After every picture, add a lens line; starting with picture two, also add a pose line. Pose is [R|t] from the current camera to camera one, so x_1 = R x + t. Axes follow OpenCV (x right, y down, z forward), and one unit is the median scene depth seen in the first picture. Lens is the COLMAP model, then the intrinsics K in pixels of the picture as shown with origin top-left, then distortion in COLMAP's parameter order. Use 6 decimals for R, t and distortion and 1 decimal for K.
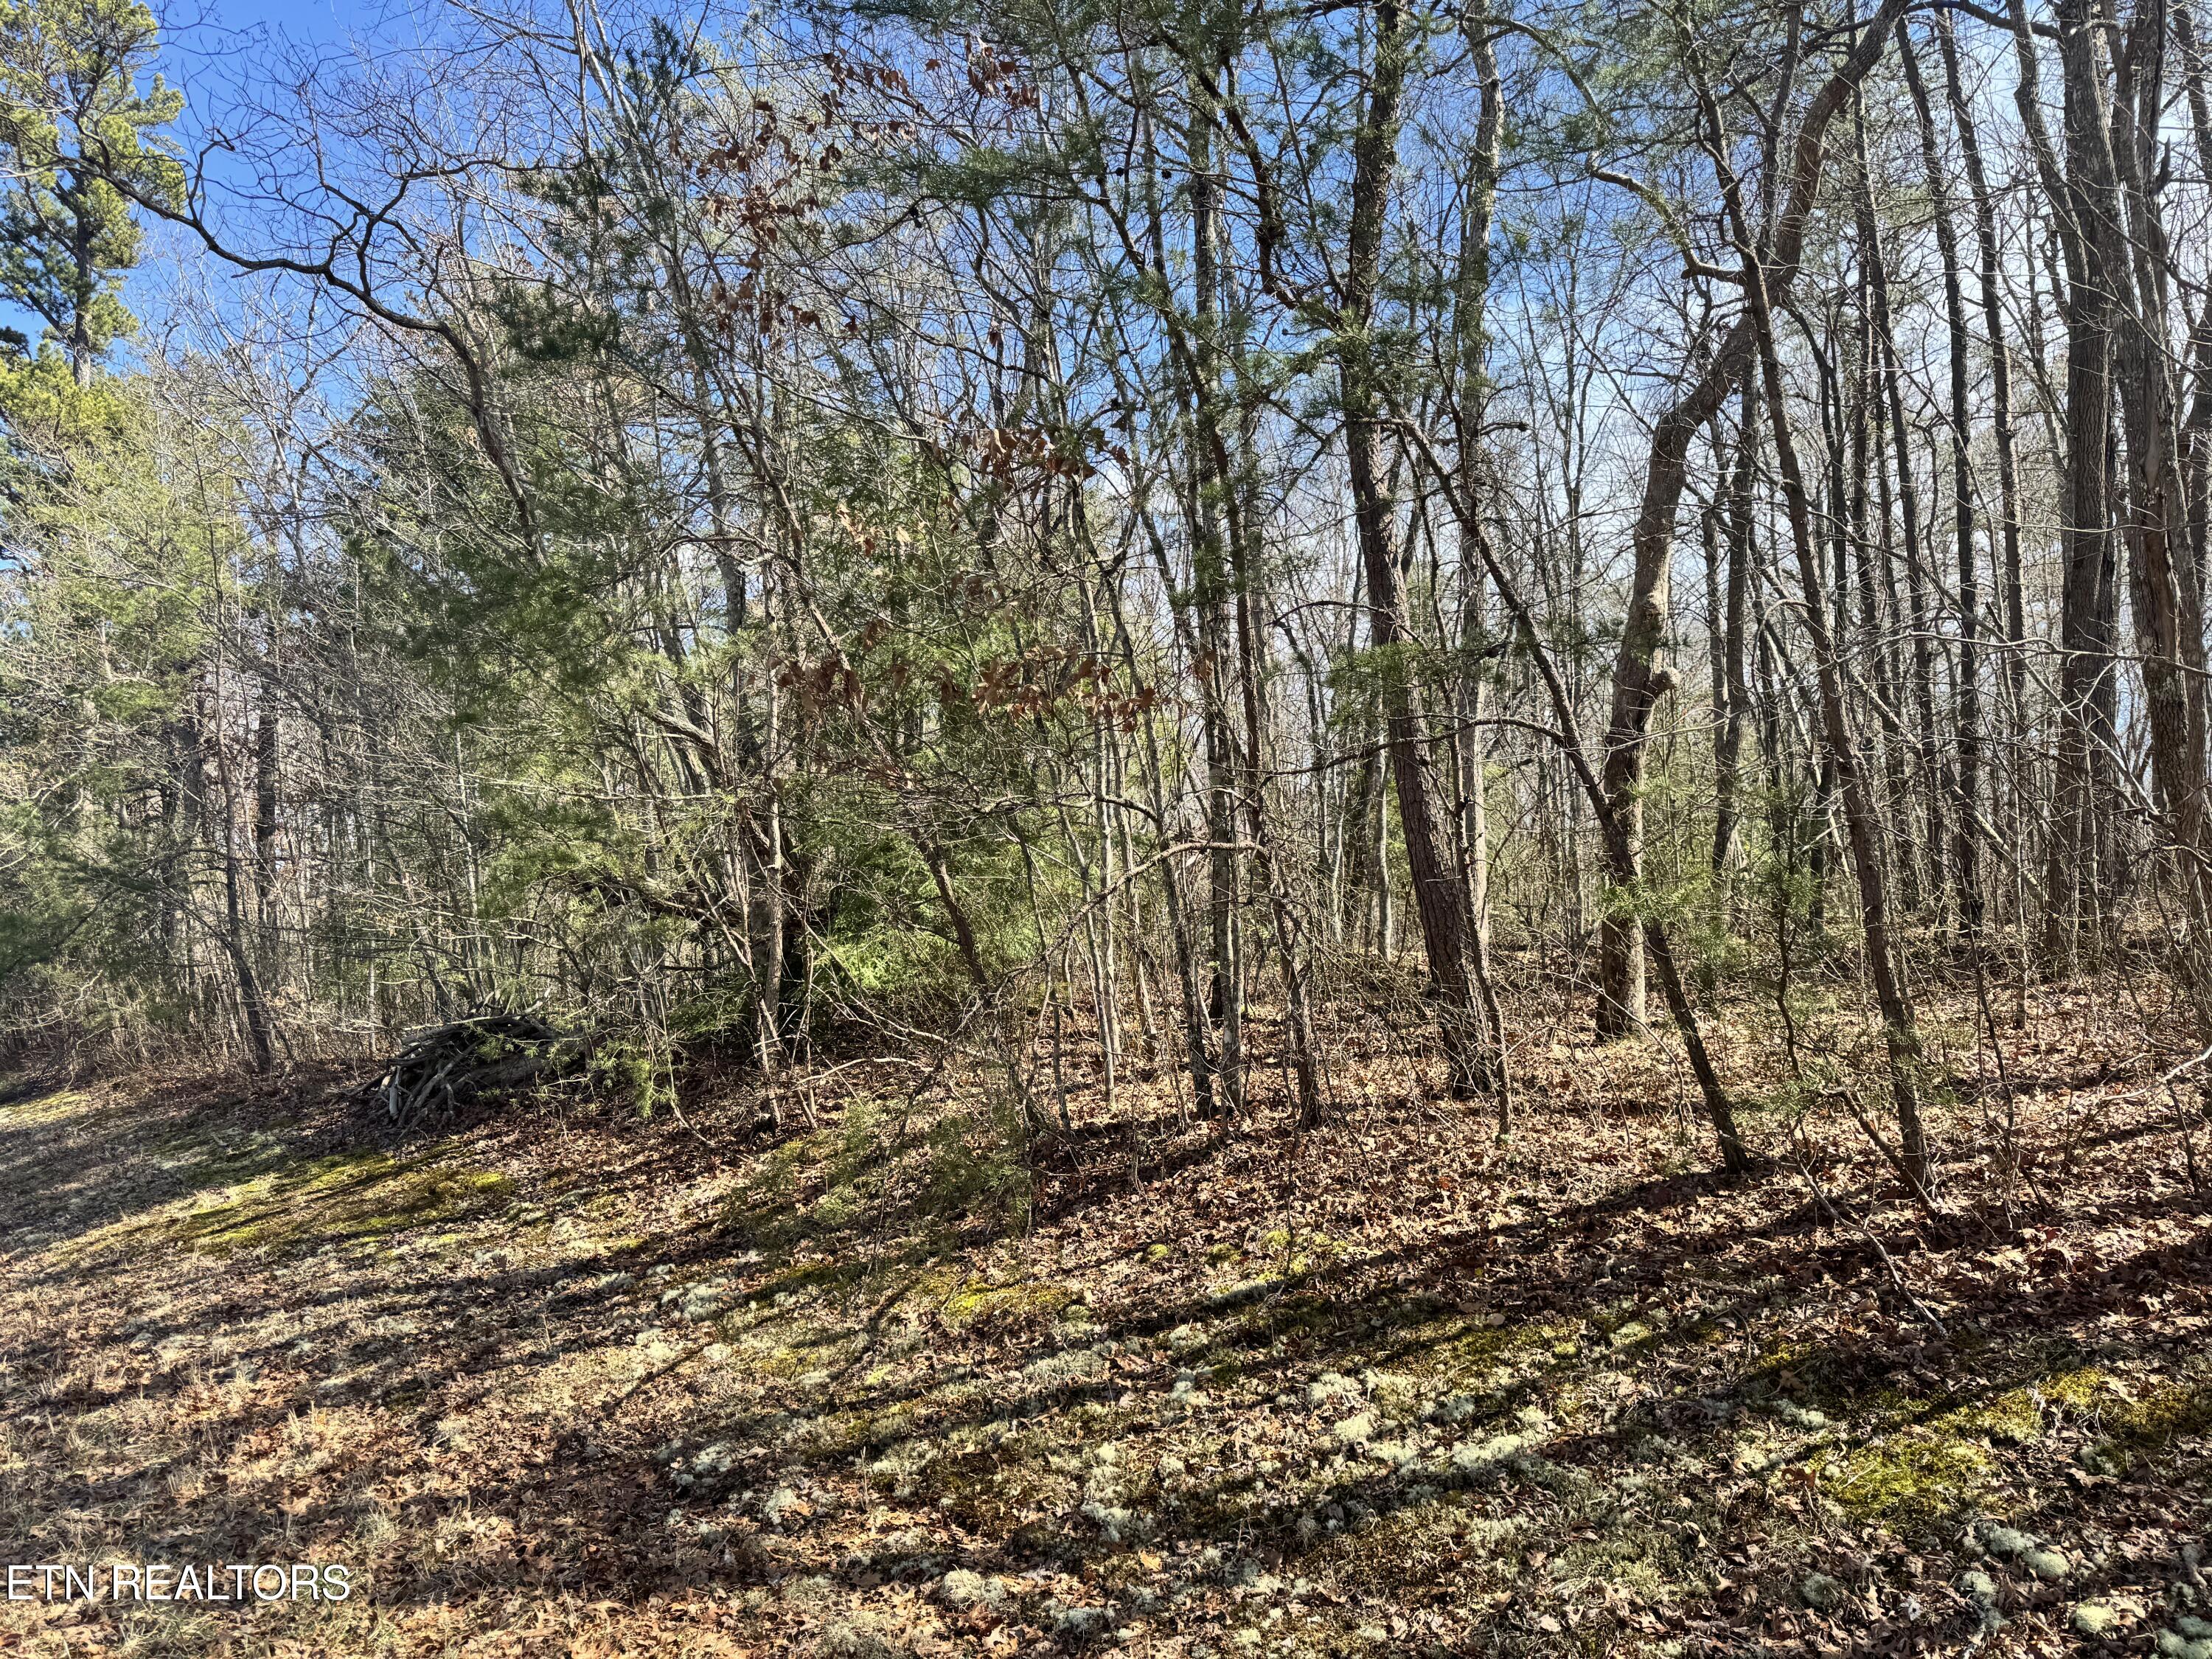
lens RADIAL K [[1553.1, 0, 1117.5], [0, 1553.1, 831.8], [0, 0, 1]] dist [0.040035, -0.045966]
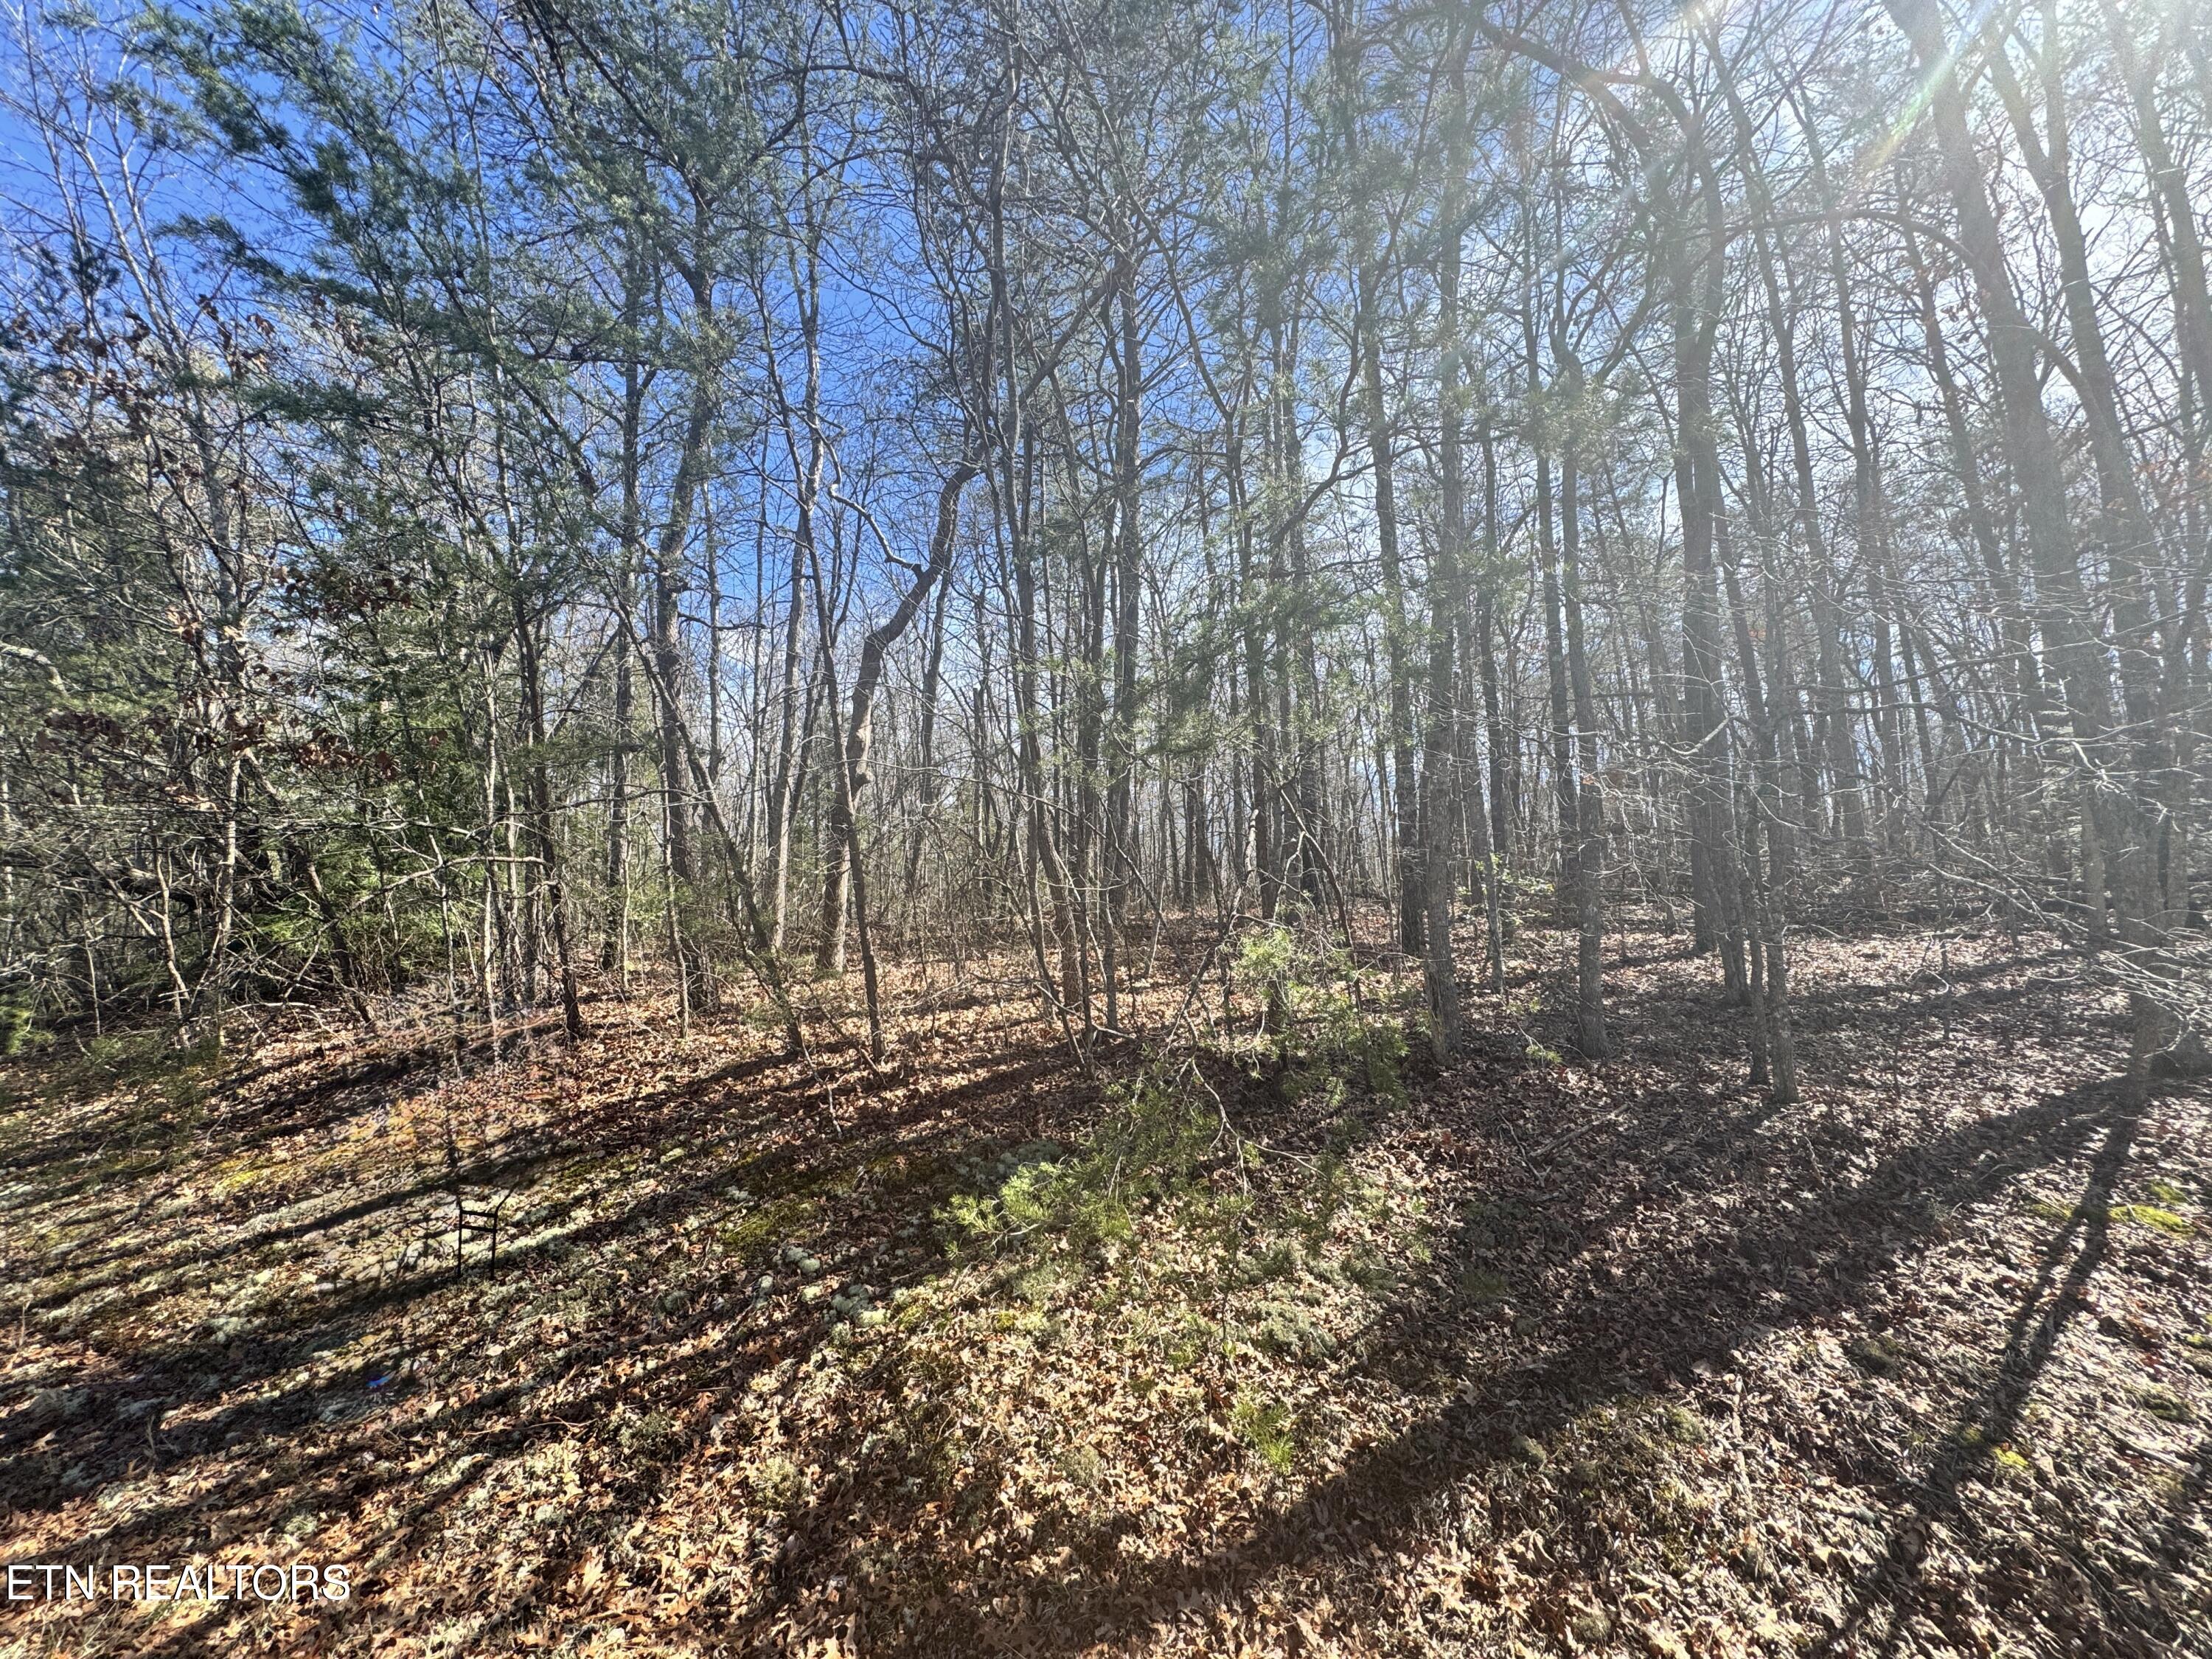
lens RADIAL K [[879.3, 0, 1105.3], [0, 879.3, 822.7], [0, 0, 1]] dist [-0.000083, 0.000373]
pose [[0.907145, 0.056102, 0.417062, 0.263369], [-0.038595, 0.997988, -0.050300, -0.007385], [-0.419045, 0.029533, 0.907485, -0.058384]]
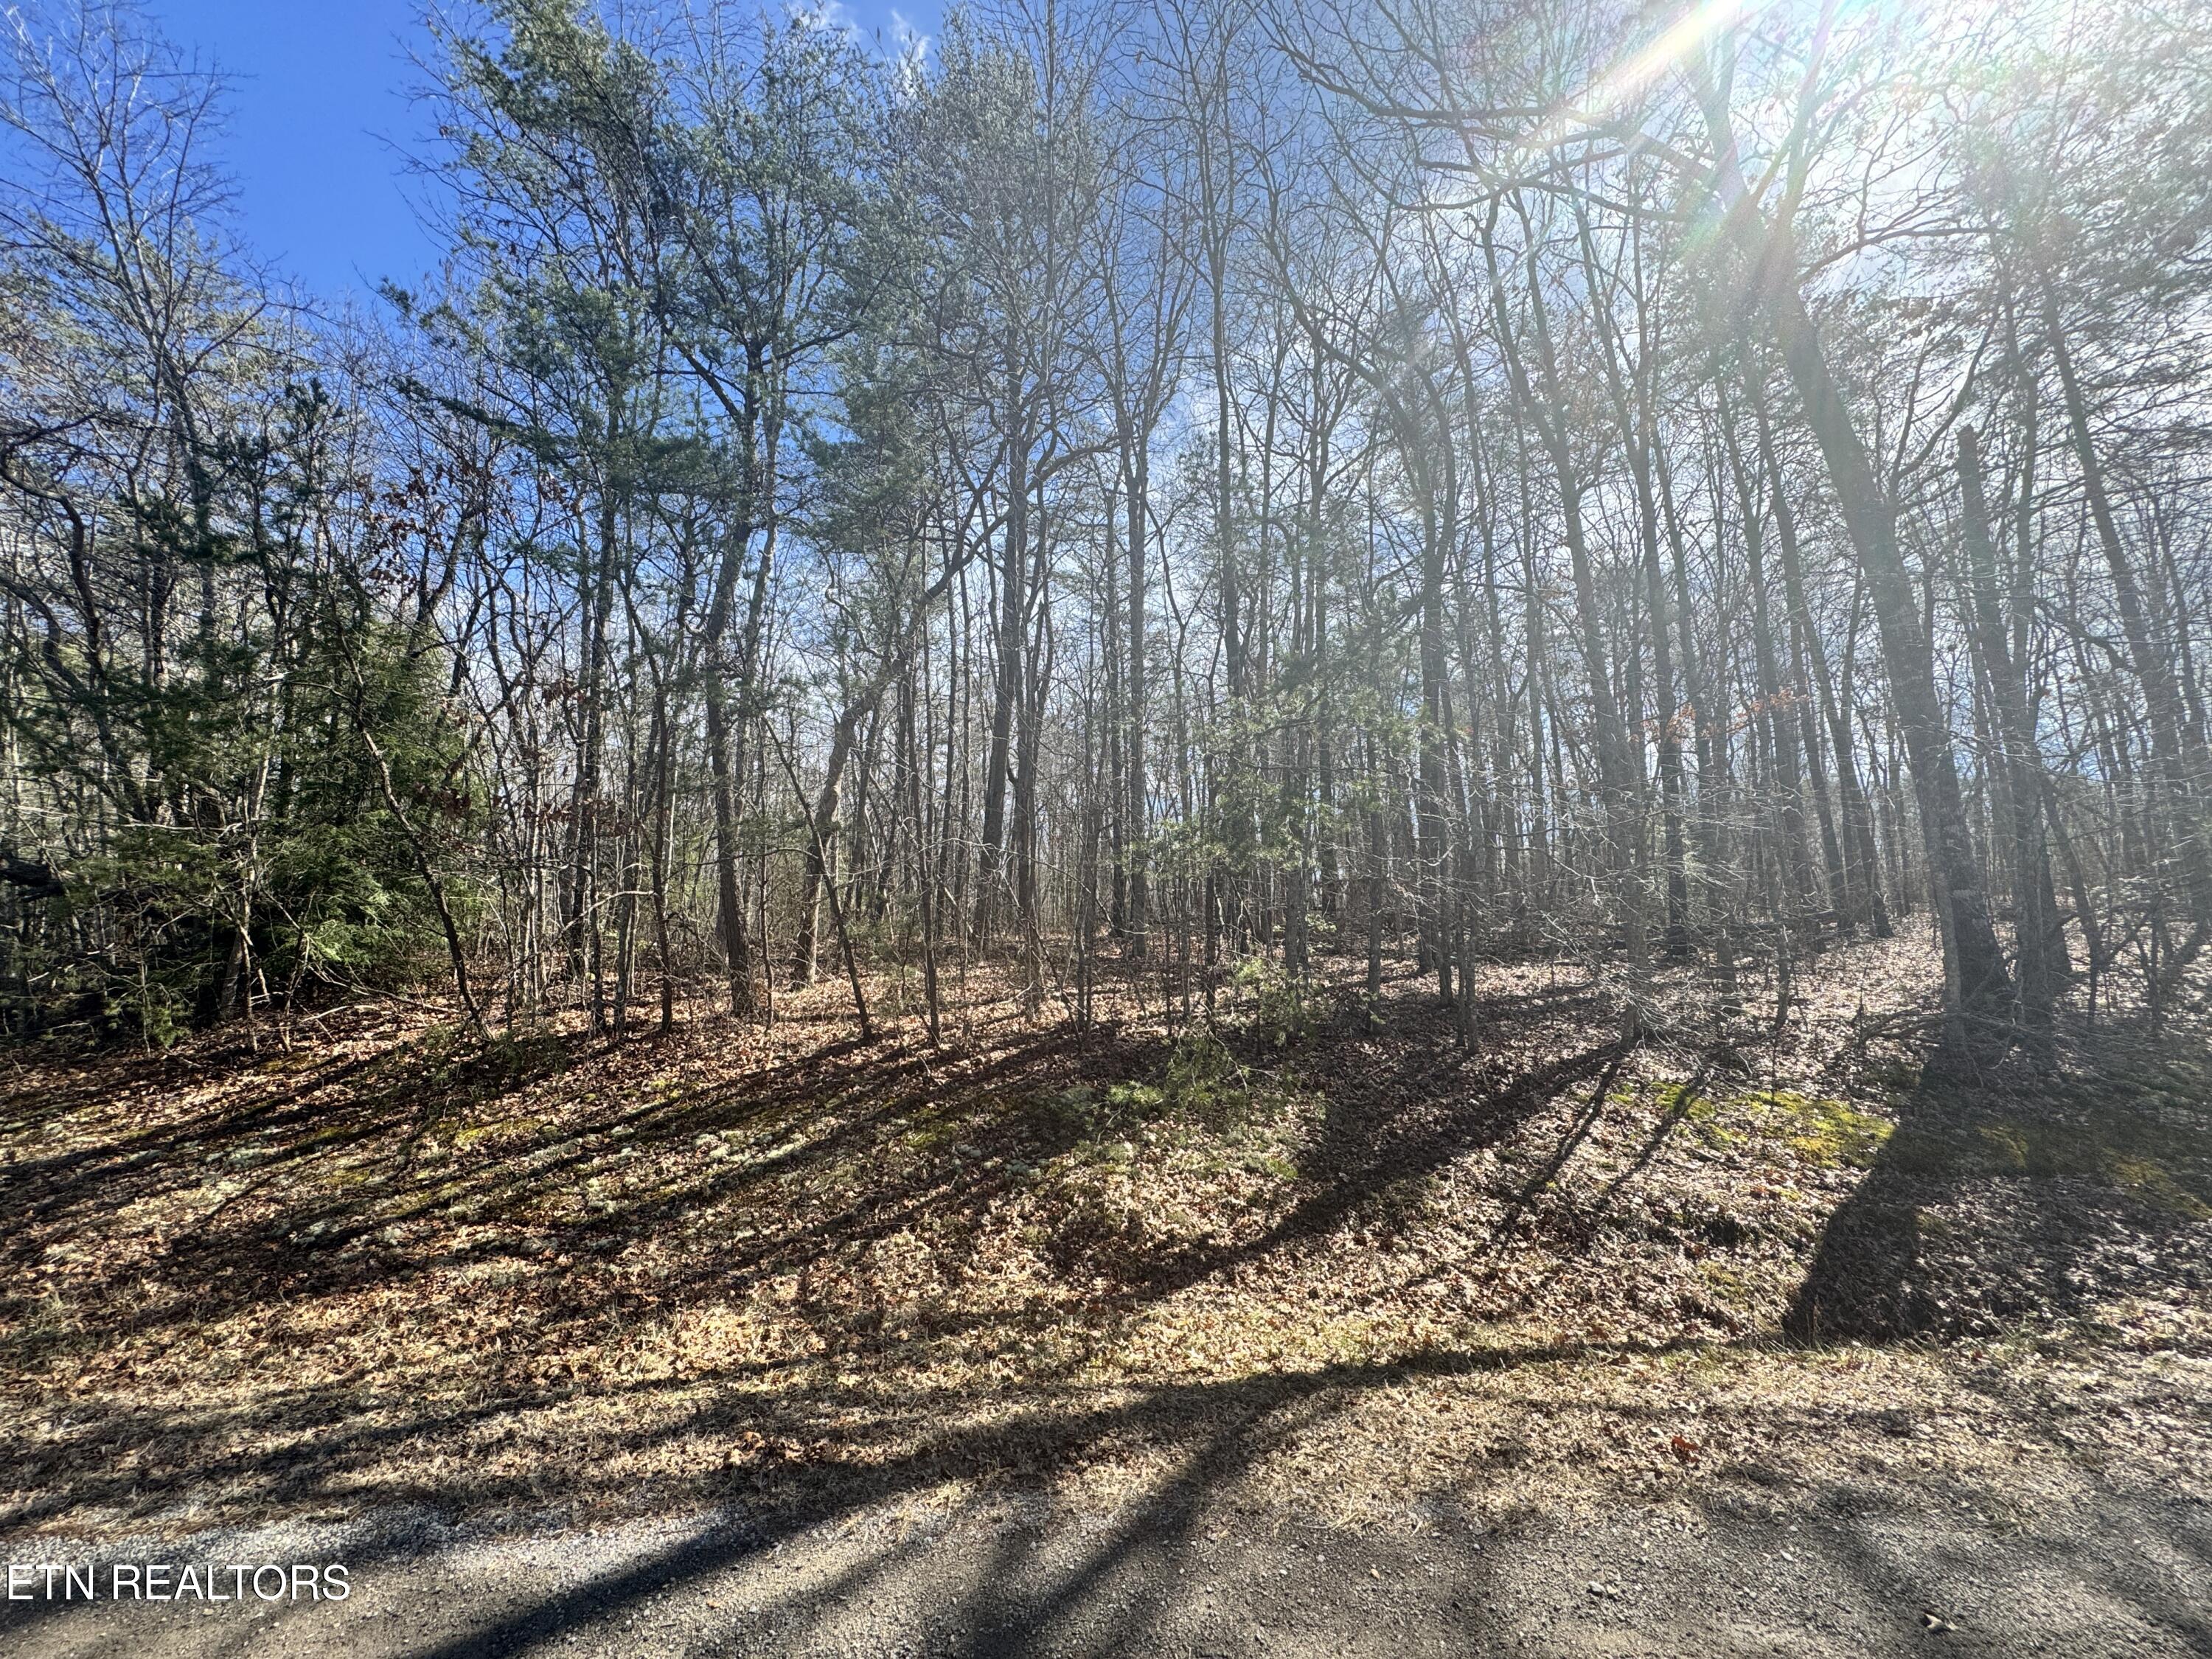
lens RADIAL K [[879.3, 0, 1105.3], [0, 879.3, 822.7], [0, 0, 1]] dist [-0.000083, 0.000373]
pose [[0.763525, 0.110126, 0.636318, -0.228530], [-0.071918, 0.993723, -0.085686, -0.030817], [-0.641761, 0.019660, 0.766653, -0.301173]]
